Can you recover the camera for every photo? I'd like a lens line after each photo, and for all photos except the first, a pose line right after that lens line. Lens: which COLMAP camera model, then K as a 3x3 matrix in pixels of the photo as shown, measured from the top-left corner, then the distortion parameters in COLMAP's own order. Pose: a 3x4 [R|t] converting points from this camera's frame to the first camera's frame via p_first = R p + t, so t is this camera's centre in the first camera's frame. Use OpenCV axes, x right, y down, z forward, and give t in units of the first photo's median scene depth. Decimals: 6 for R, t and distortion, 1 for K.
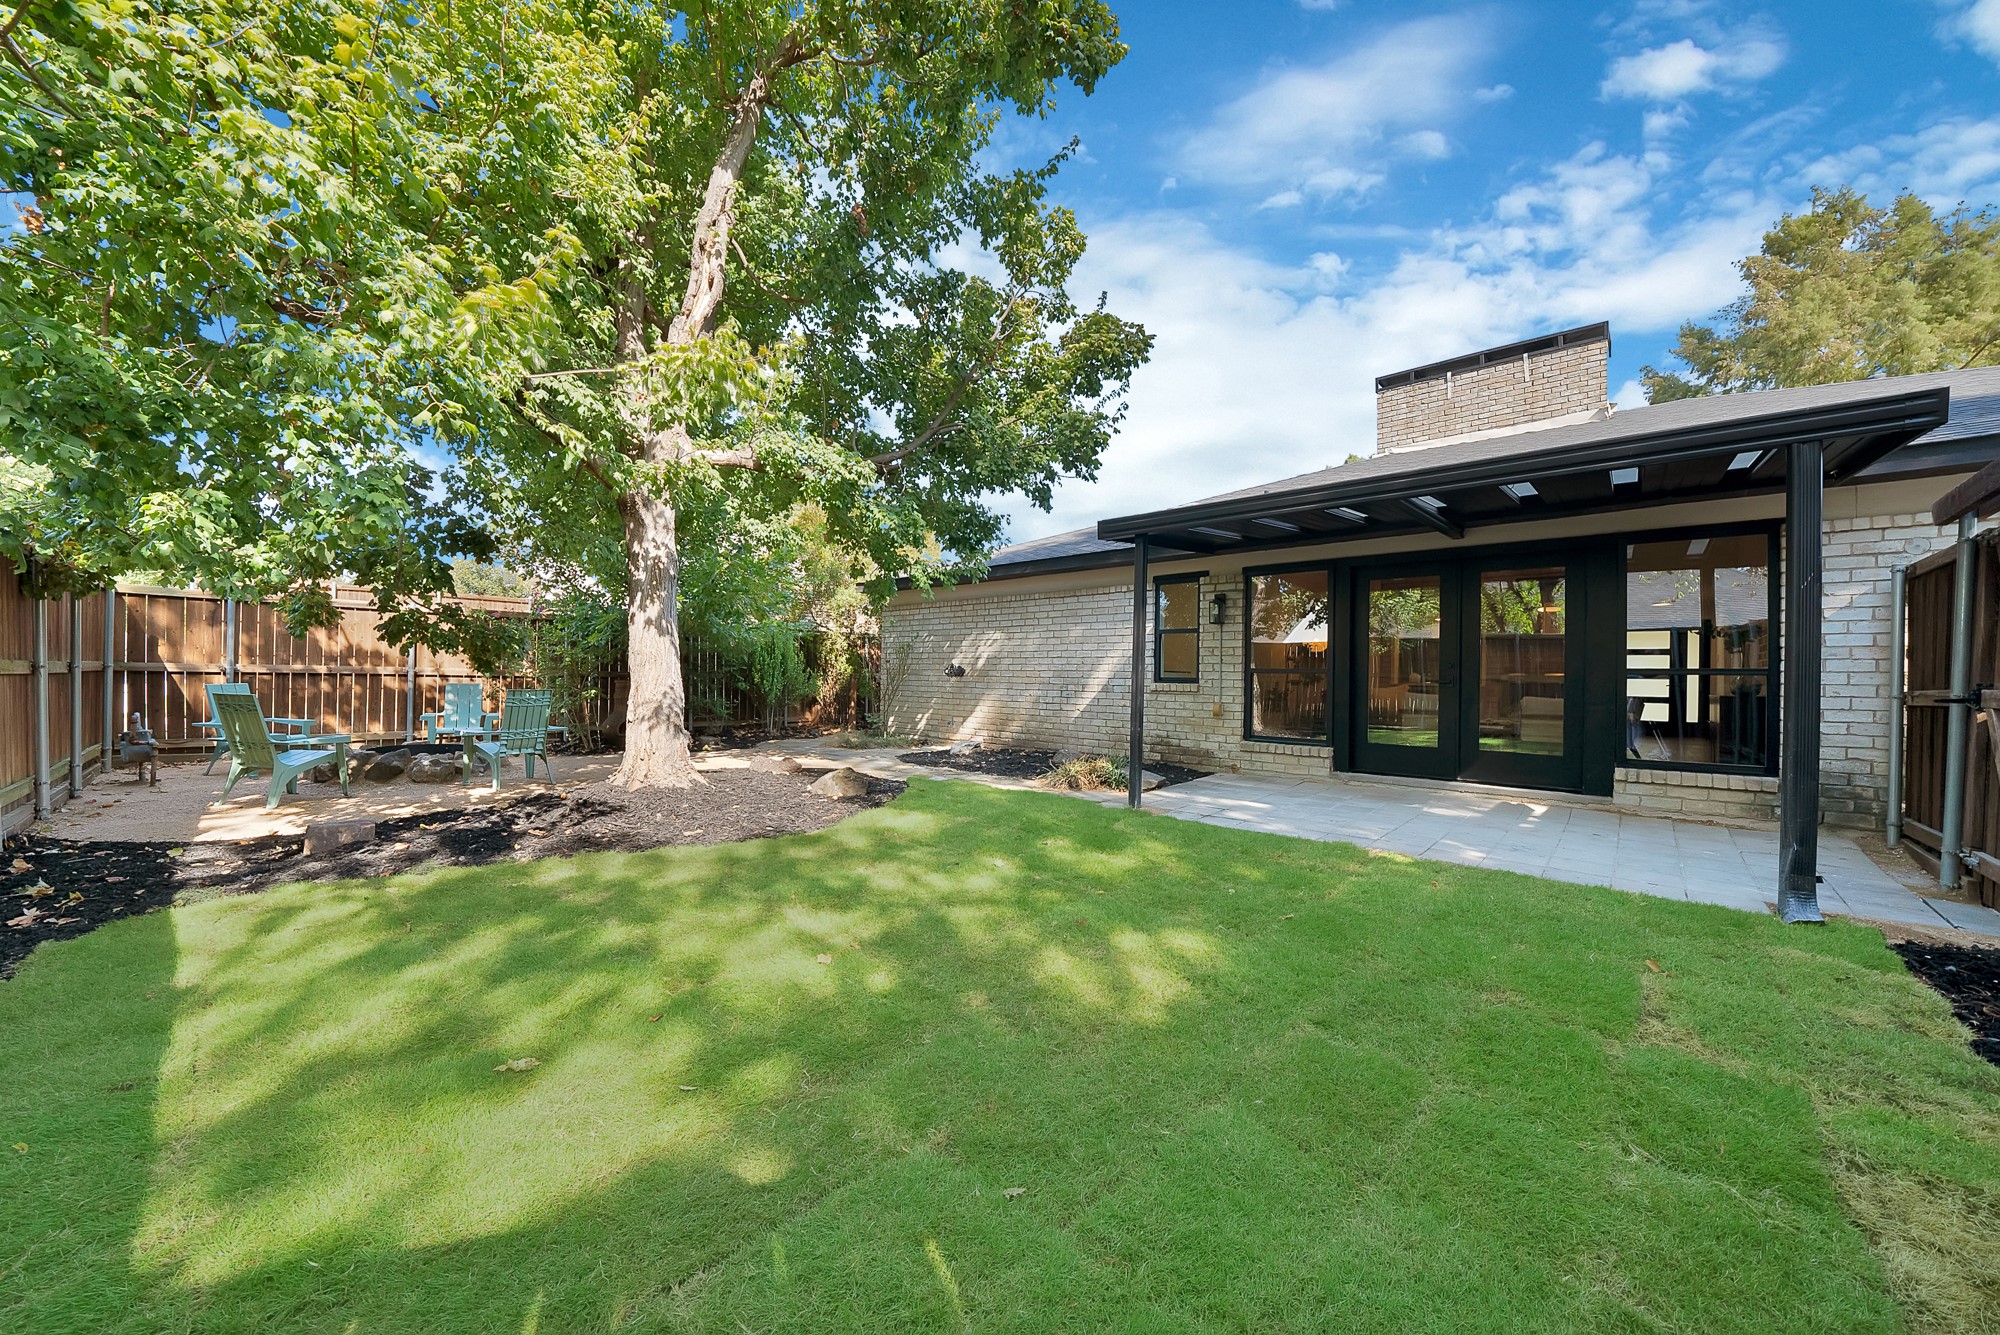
lens RADIAL K [[710.7, 0, 999.7], [0, 710.7, 671.6], [0, 0, 1]] dist [-0.018299, 0.000101]
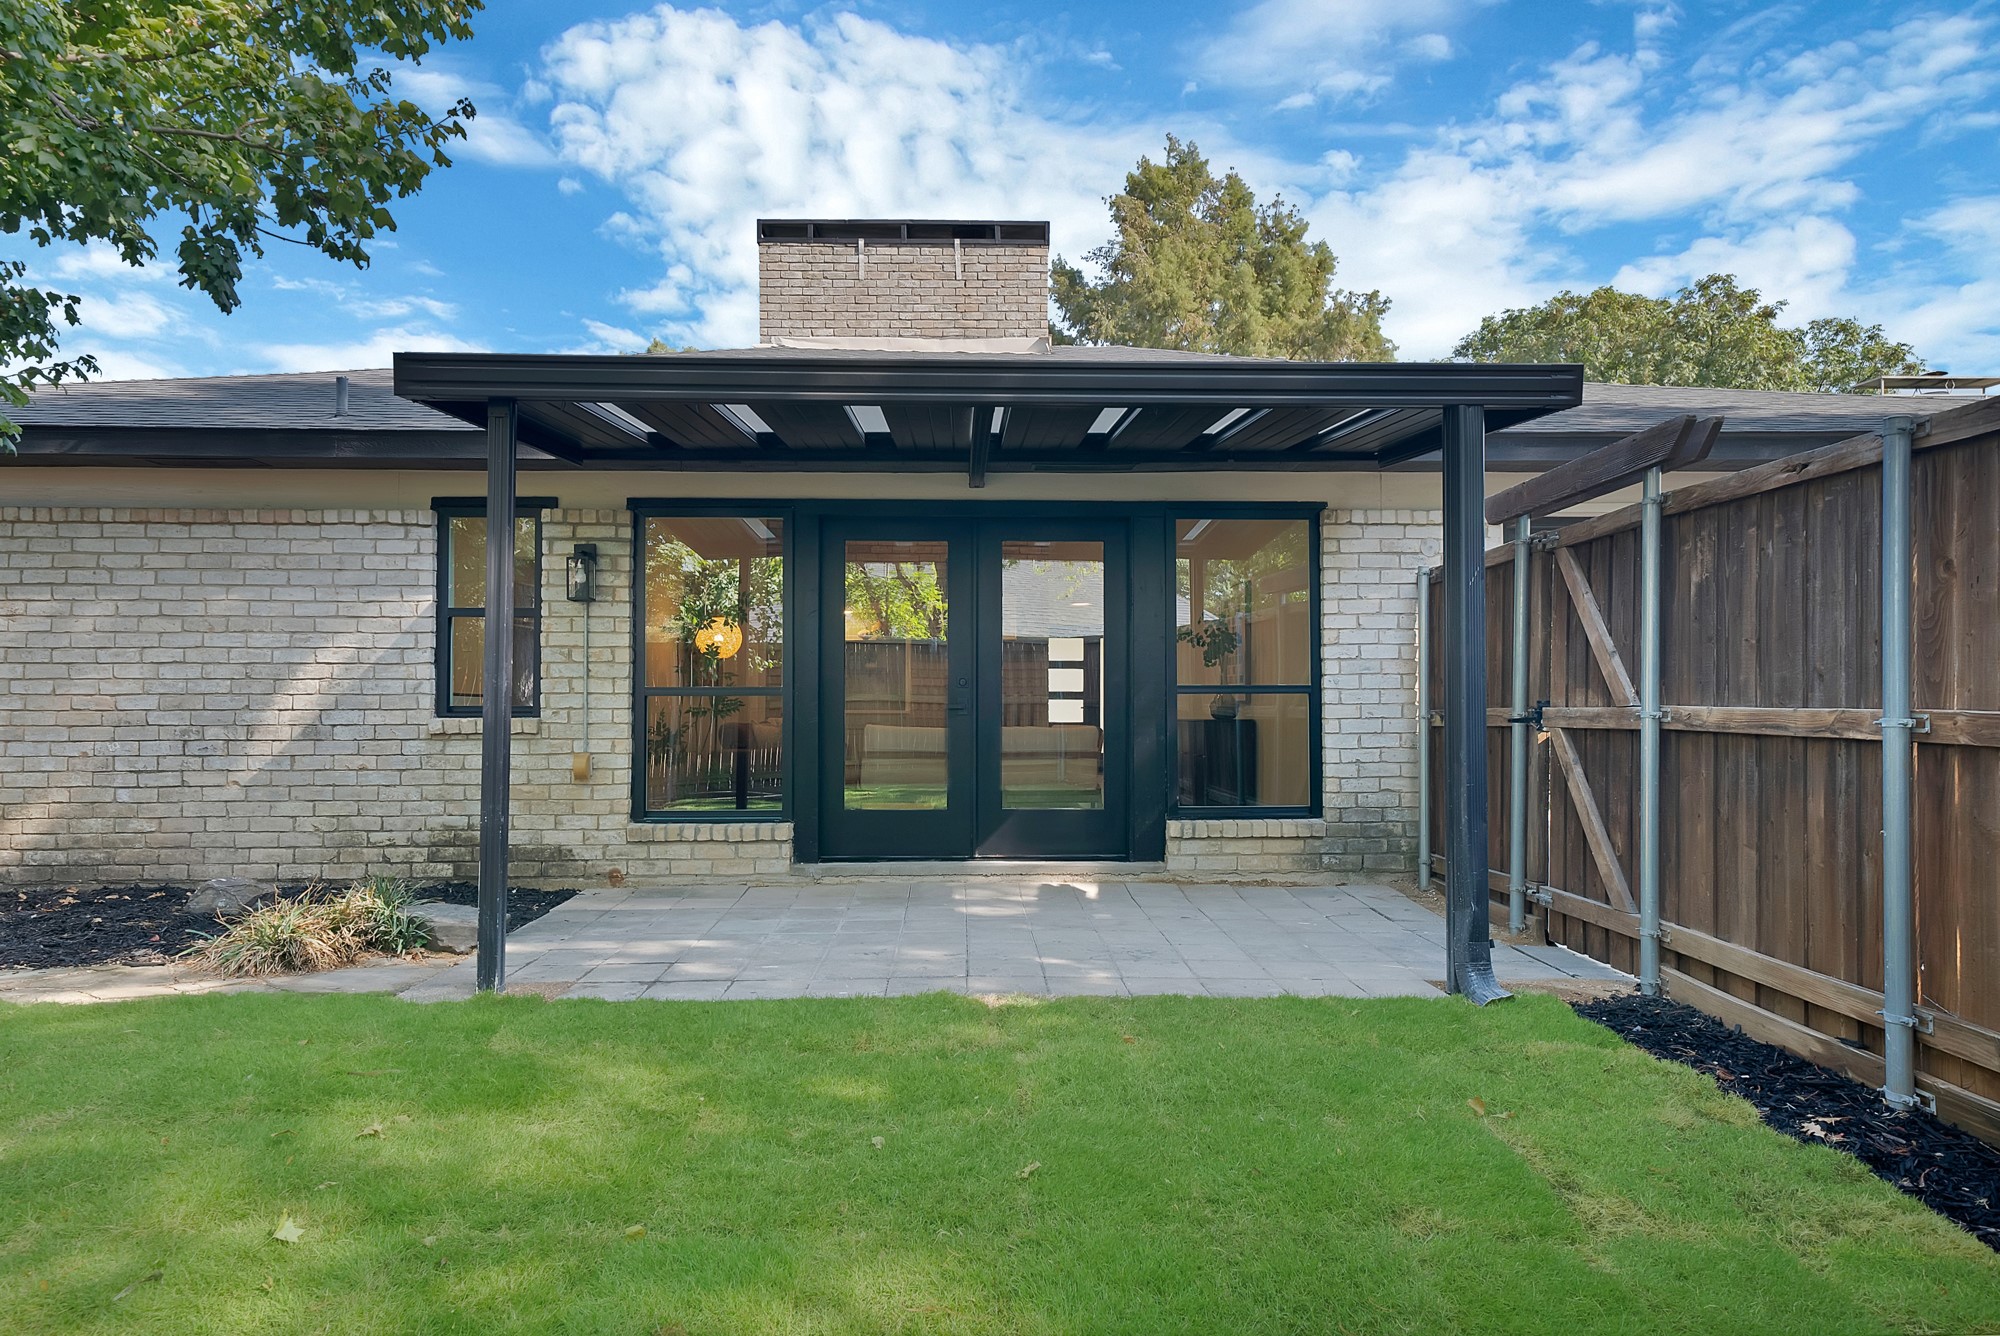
lens RADIAL K [[1111.1, 0, 666.9], [0, 1111.1, 672.5], [0, 0, 1]] dist [0.035398, -0.011627]
pose [[0.702446, 0.007201, 0.711701, -0.251444], [0.006595, 0.999840, -0.016625, -0.001416], [-0.711707, 0.016371, 0.702286, 0.425800]]
